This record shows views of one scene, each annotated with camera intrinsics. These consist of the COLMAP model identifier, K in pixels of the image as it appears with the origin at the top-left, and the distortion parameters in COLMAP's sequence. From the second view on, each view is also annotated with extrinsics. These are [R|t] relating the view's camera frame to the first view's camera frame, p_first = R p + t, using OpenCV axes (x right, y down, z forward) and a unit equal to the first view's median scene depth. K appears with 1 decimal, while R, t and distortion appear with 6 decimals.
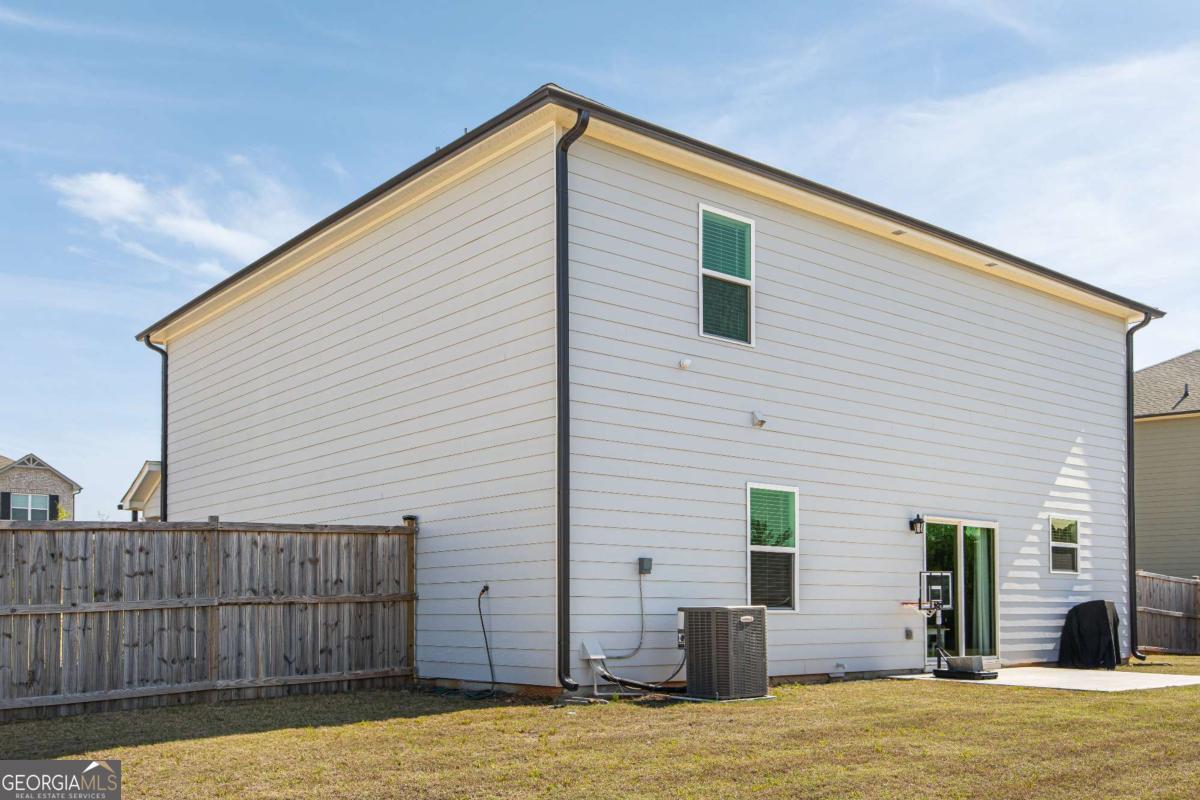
lens RADIAL K [[1155.8, 0, 600.0], [0, 1155.8, 400.0], [0, 0, 1]] dist [-0.000406, 0.004992]
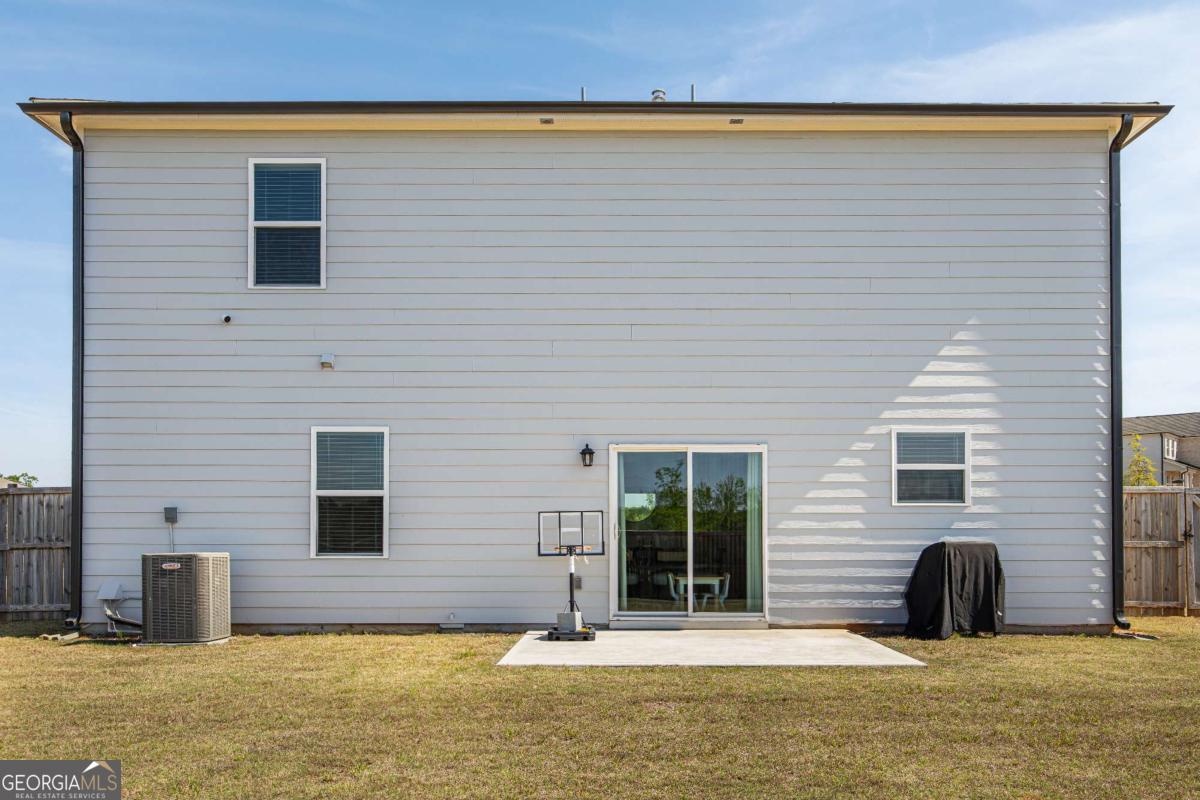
lens RADIAL K [[968.9, 0, 600.0], [0, 968.9, 400.0], [0, 0, 1]] dist [0.002298, -0.002017]
pose [[0.763007, -0.094648, -0.639424, 0.894834], [0.116664, 0.993141, -0.007793, 0.088592], [0.635776, -0.068651, 0.768815, 0.551938]]
